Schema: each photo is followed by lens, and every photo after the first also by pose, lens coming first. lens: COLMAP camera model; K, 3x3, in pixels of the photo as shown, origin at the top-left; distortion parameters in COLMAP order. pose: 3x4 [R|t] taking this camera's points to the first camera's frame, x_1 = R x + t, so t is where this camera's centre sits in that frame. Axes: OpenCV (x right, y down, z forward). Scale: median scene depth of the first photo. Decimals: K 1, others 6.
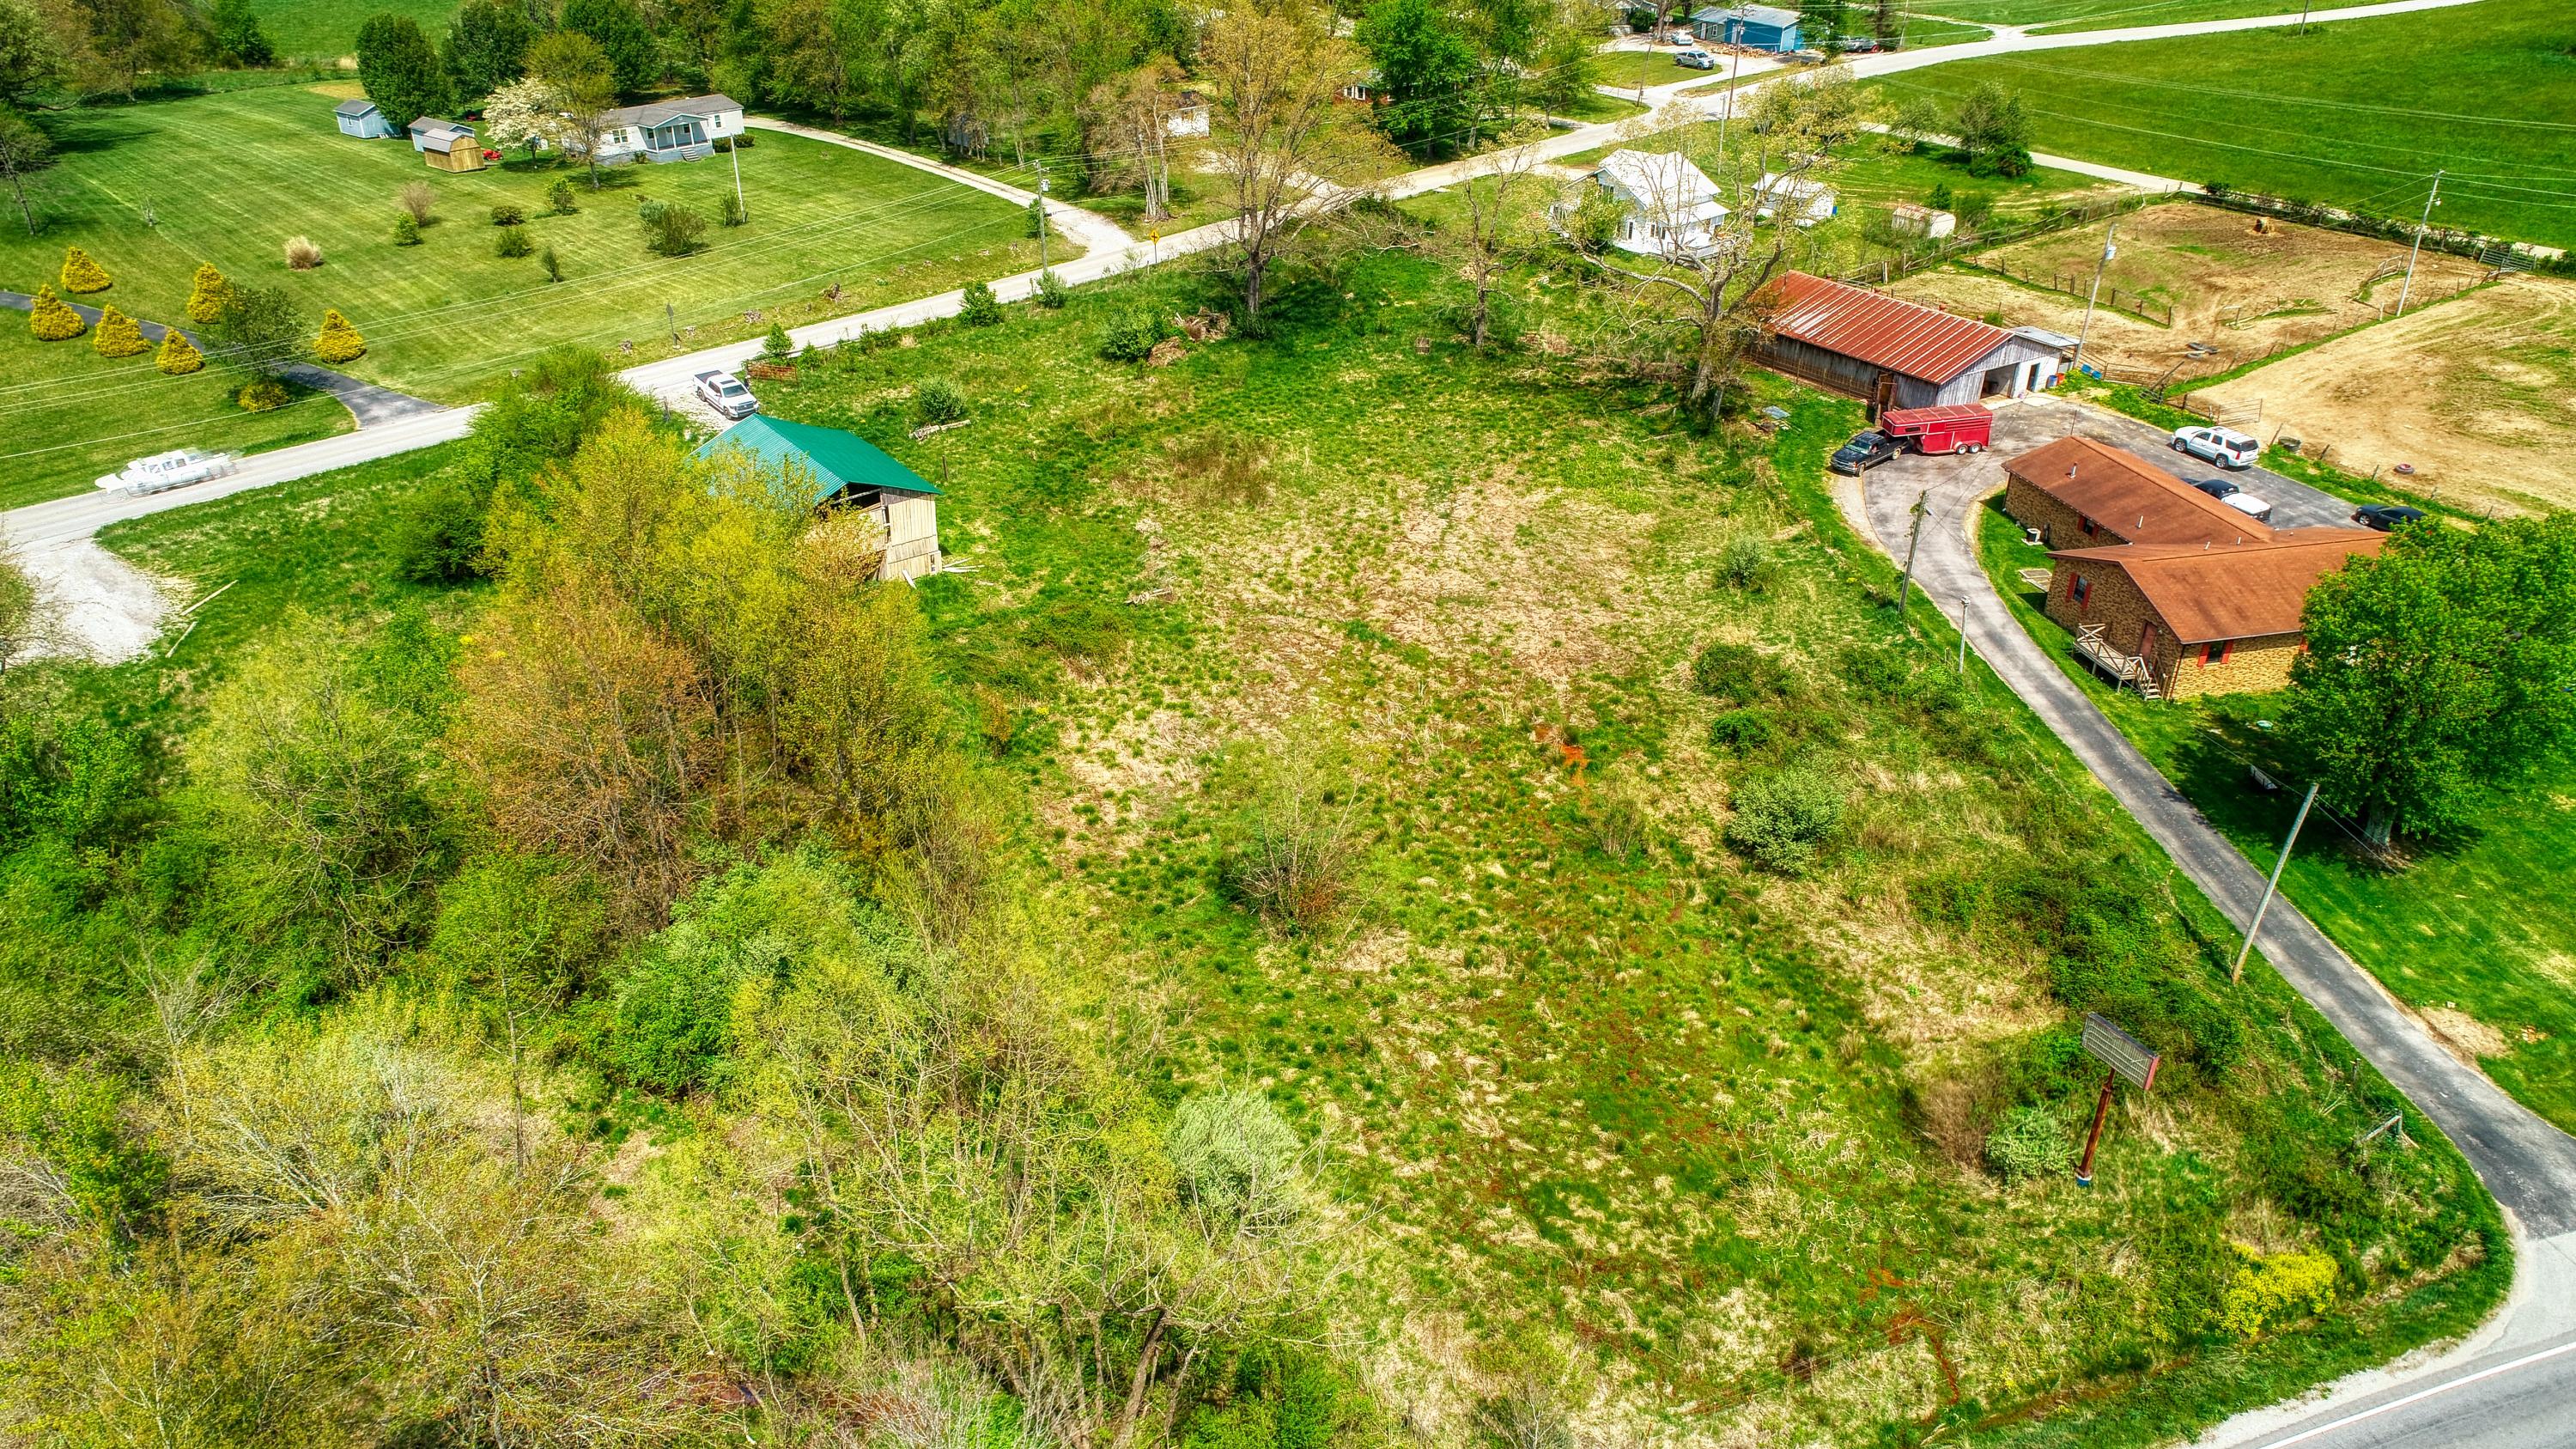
lens RADIAL K [[1728.4, 0, 1291.5], [0, 1728.4, 734.4], [0, 0, 1]] dist [0.003480, -0.010750]
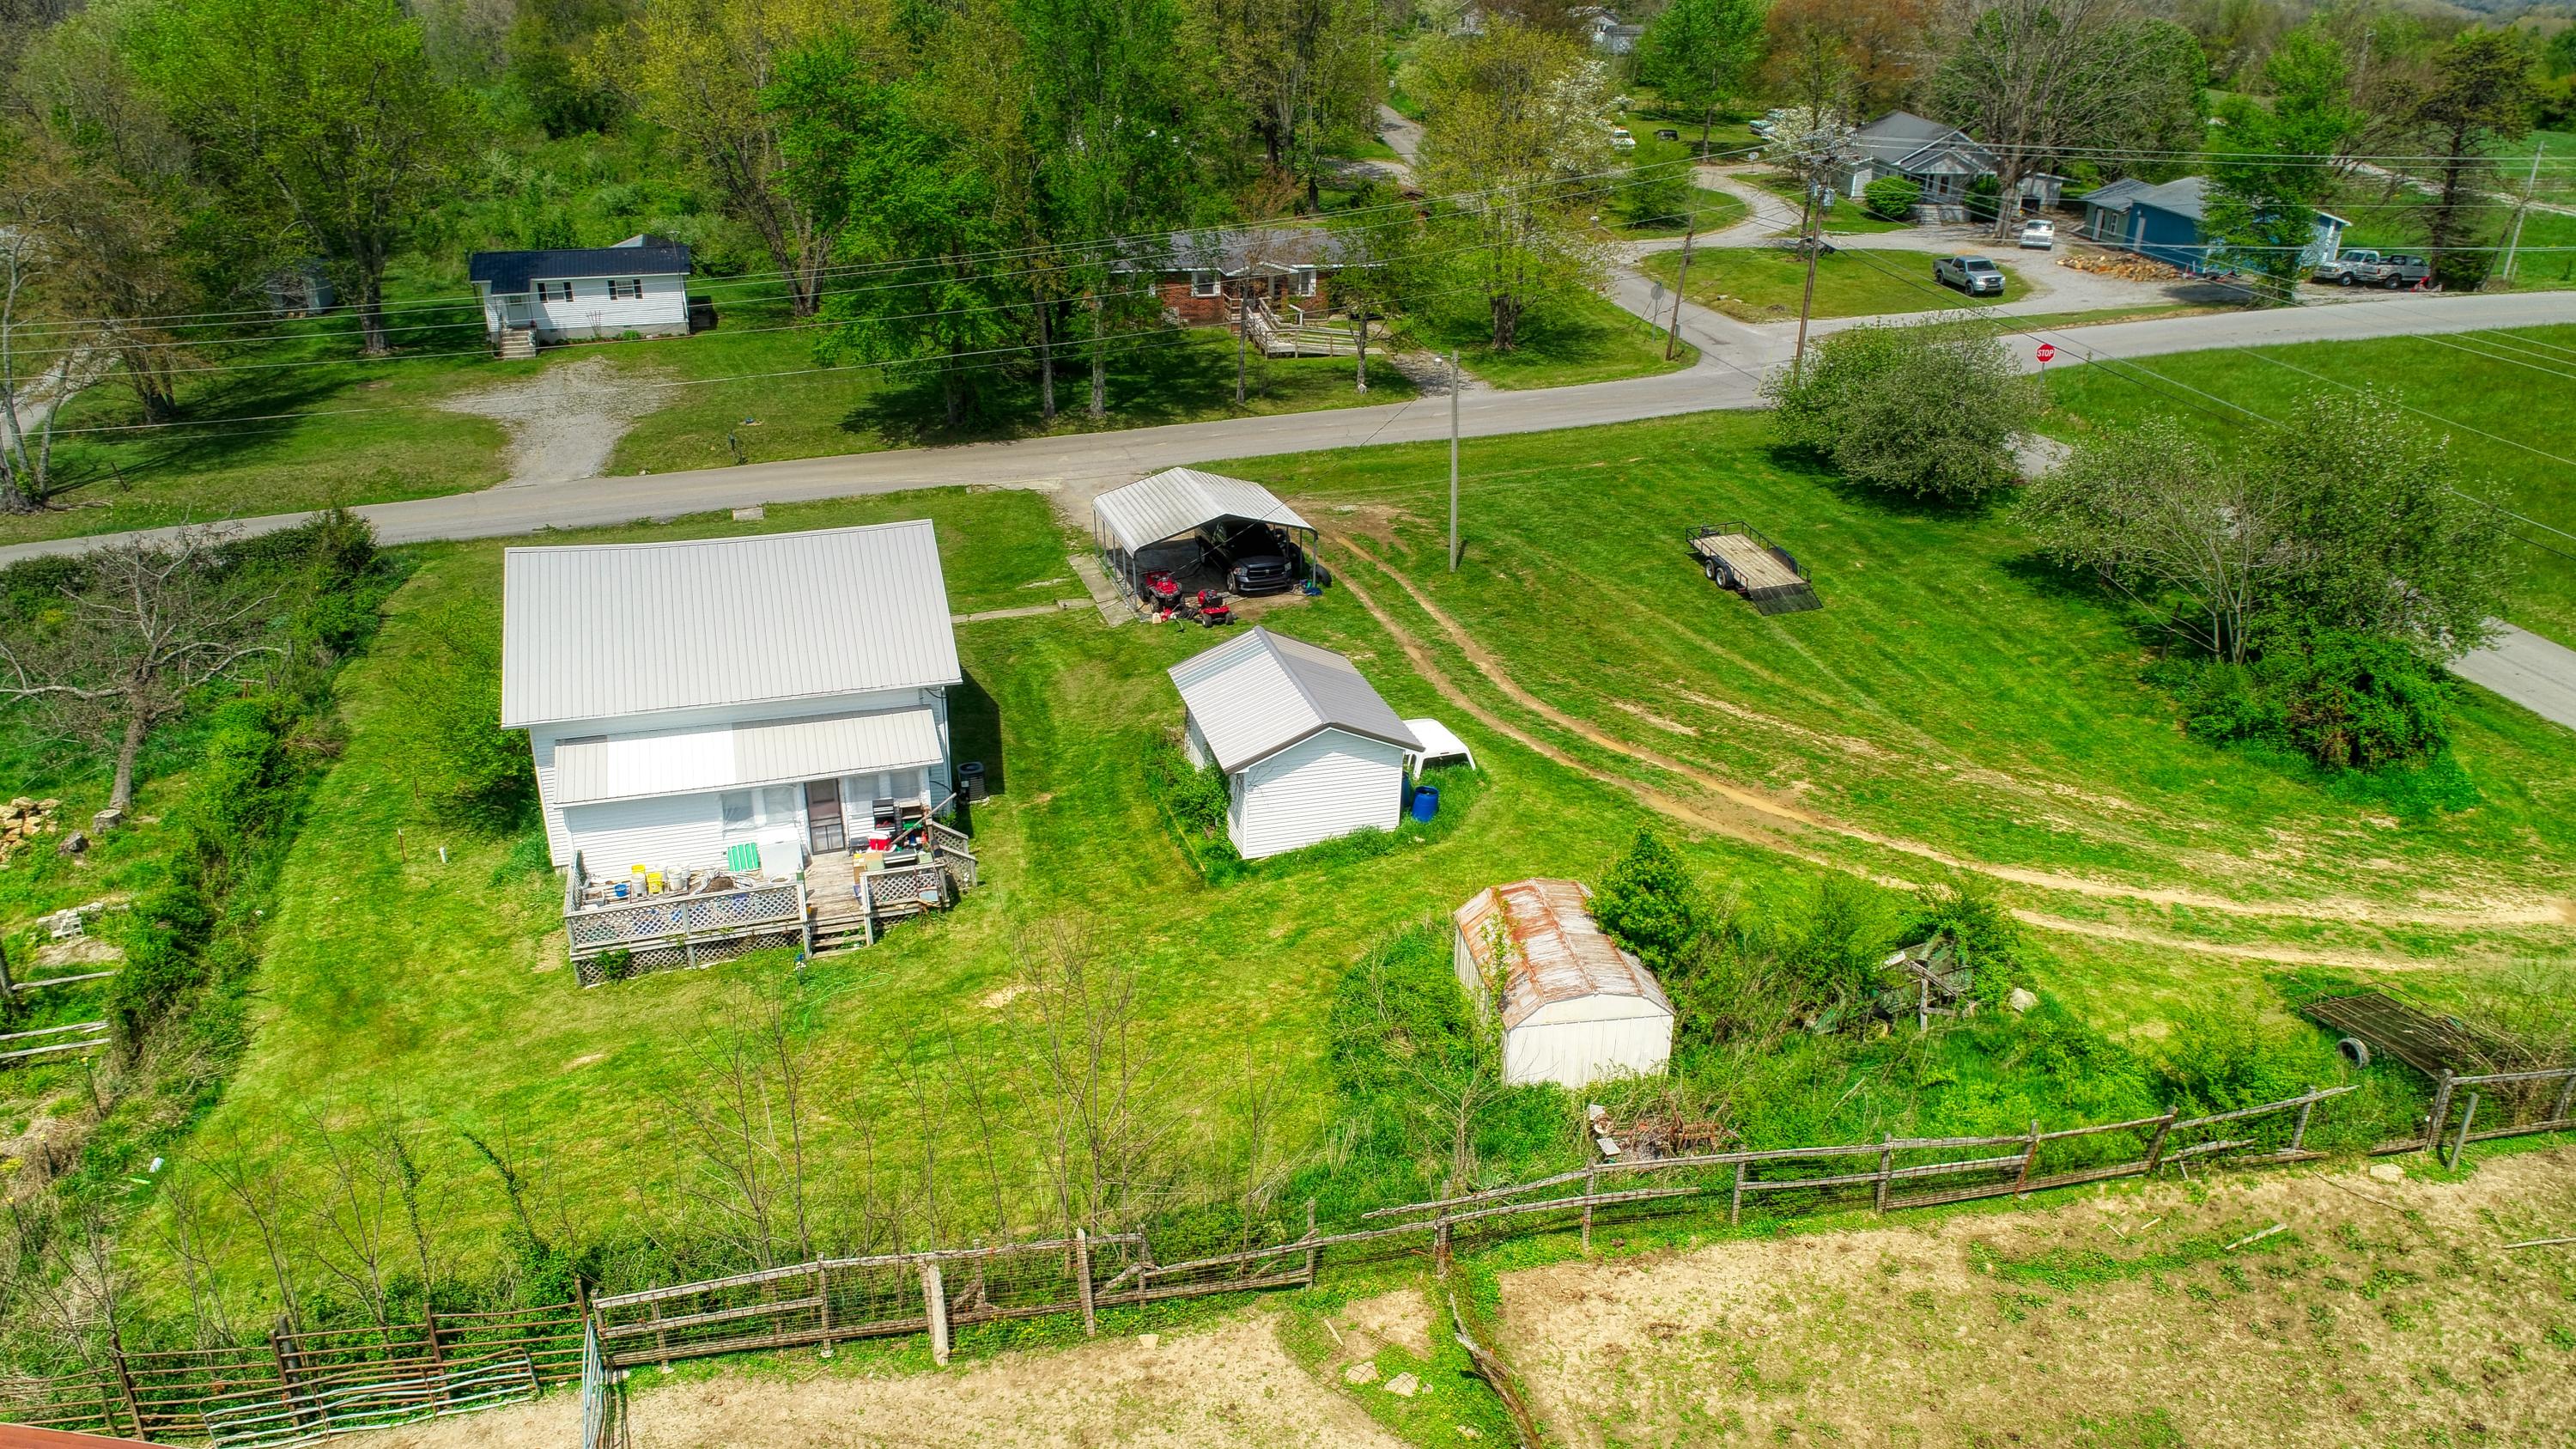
lens RADIAL K [[1728.4, 0, 1285.5], [0, 1728.4, 731.3], [0, 0, 1]] dist [0.003480, -0.010750]
pose [[0.896311, 0.182775, -0.404006, 0.634287], [-0.220093, 0.974322, -0.047500, -0.468392], [0.384950, 0.131494, 0.913522, 1.175026]]
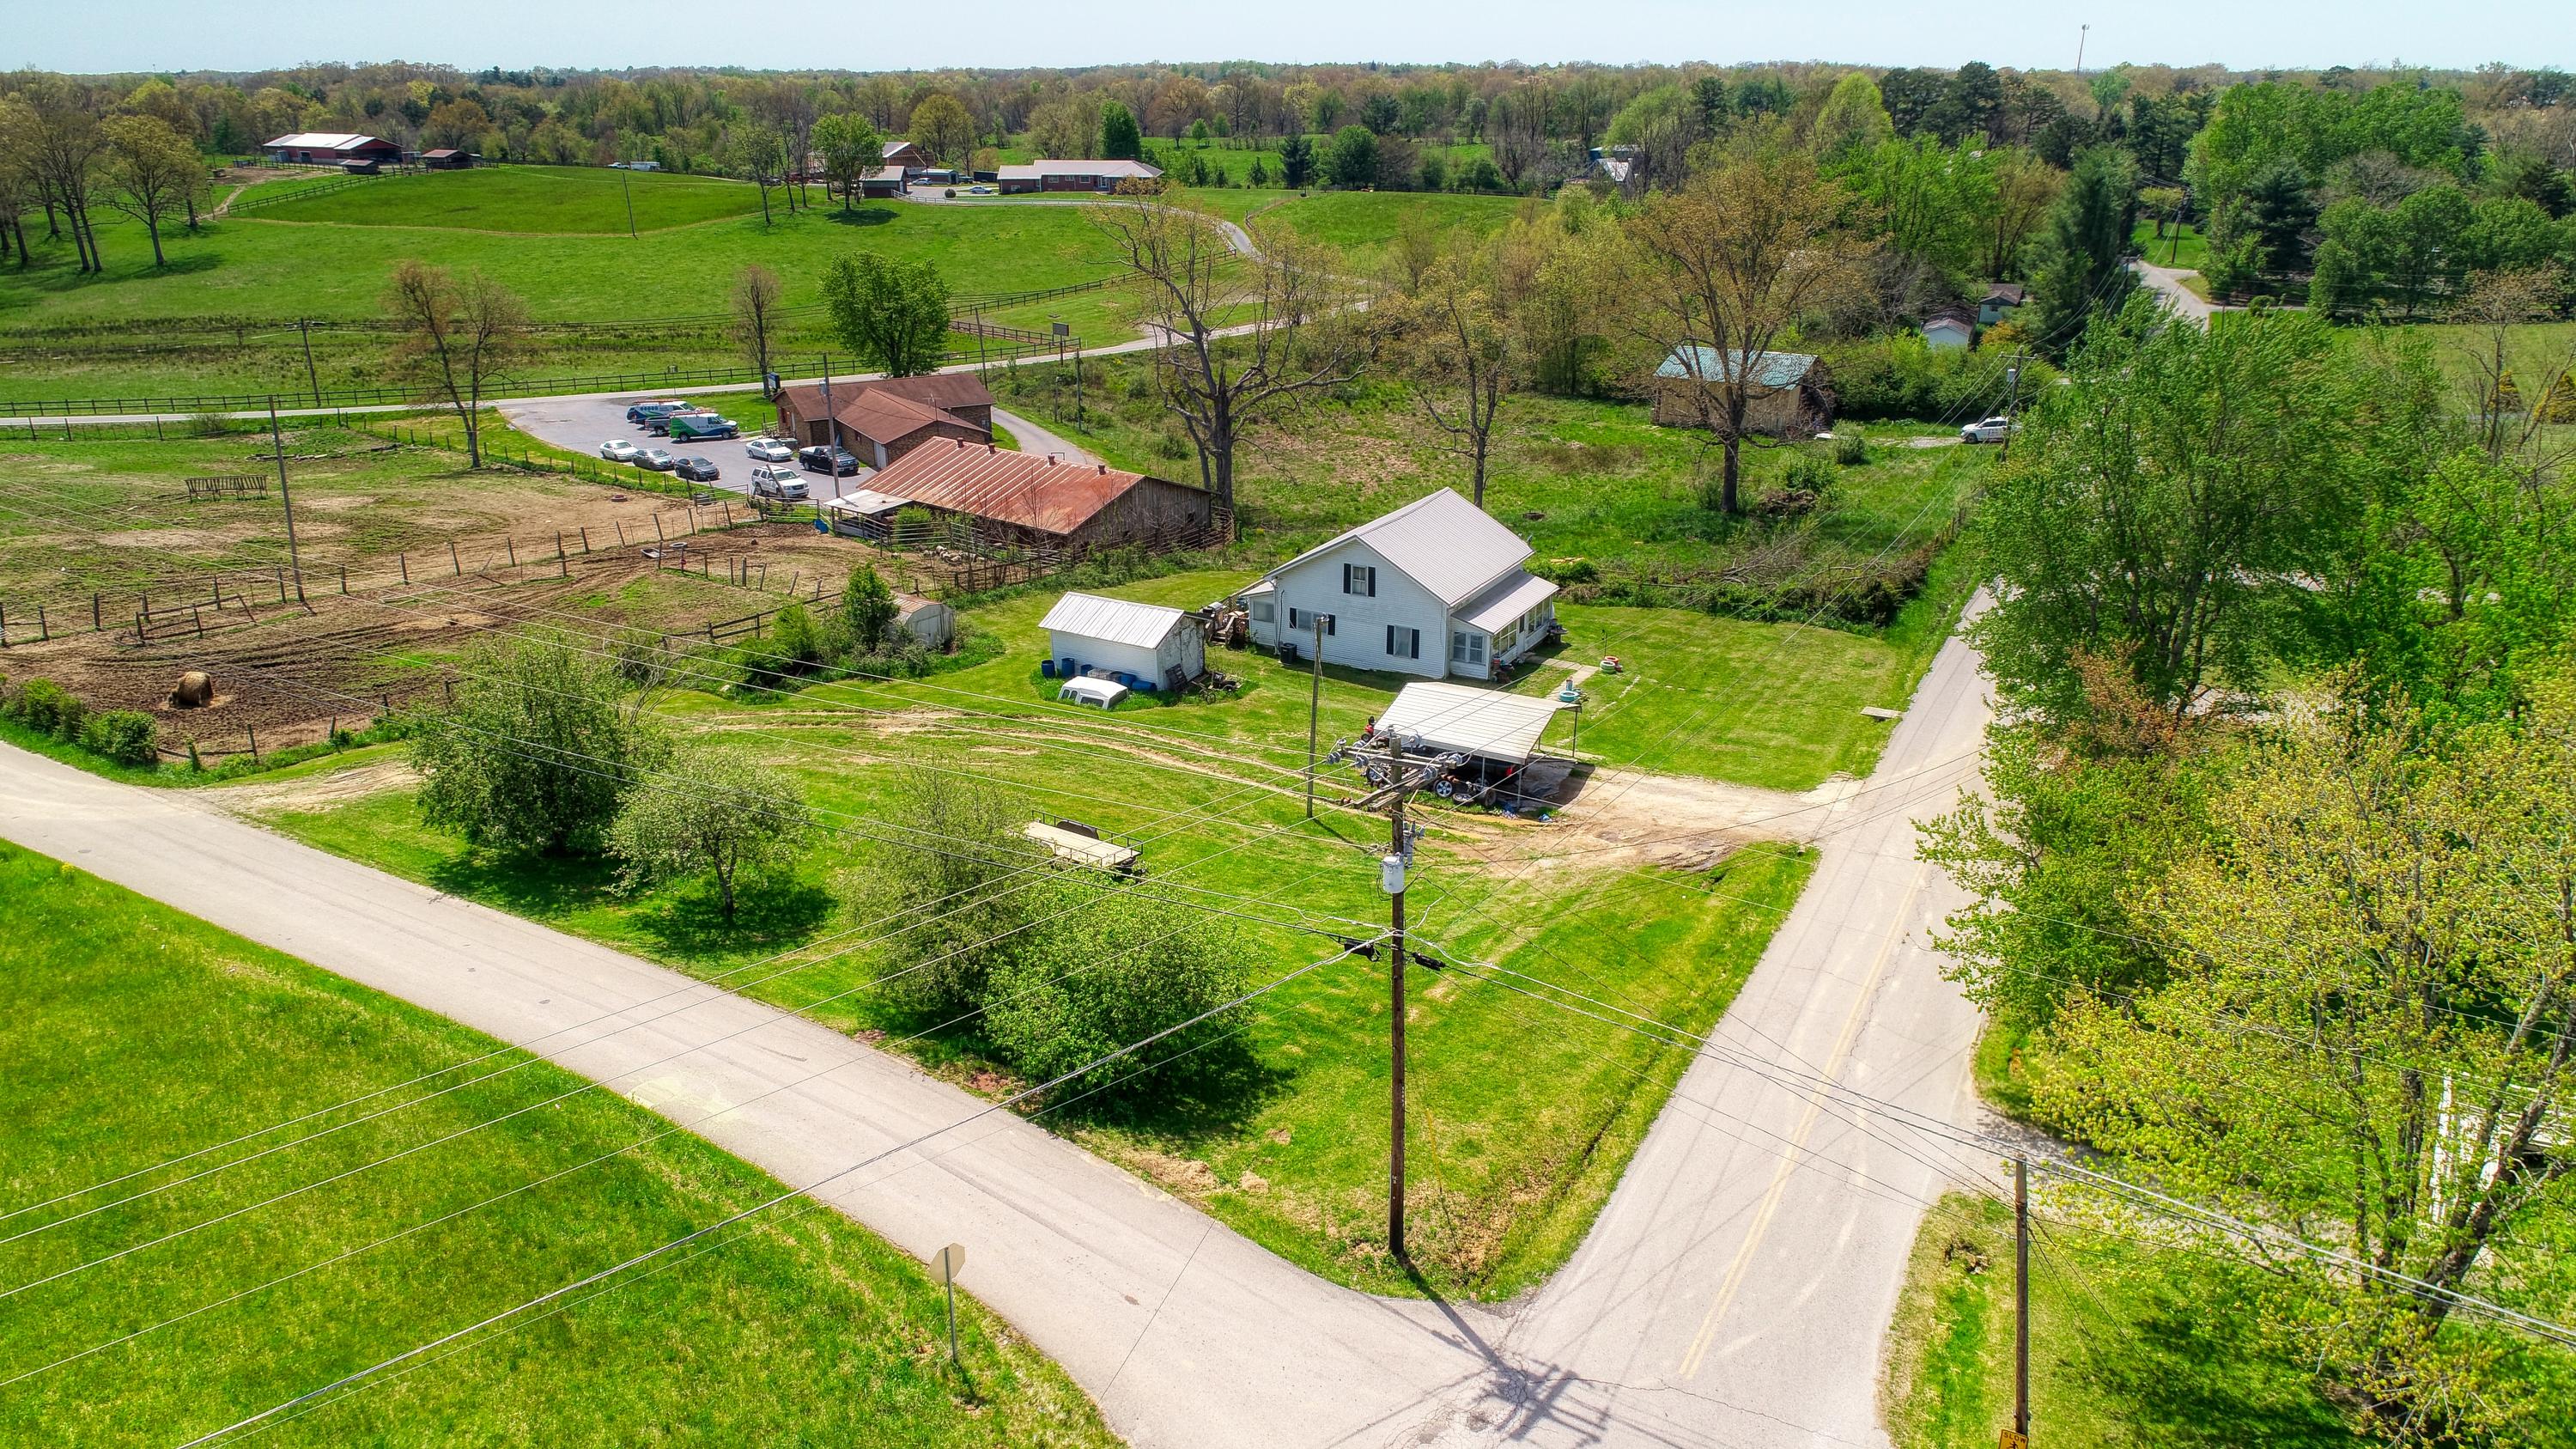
lens RADIAL K [[1728.4, 0, 1298.8], [0, 1728.4, 708.7], [0, 0, 1]] dist [0.003480, -0.010750]
pose [[-0.951013, 0.105128, -0.290728, 0.618588], [-0.151827, 0.660364, 0.735437, -1.066861], [0.269302, 0.743550, -0.612054, 2.111706]]
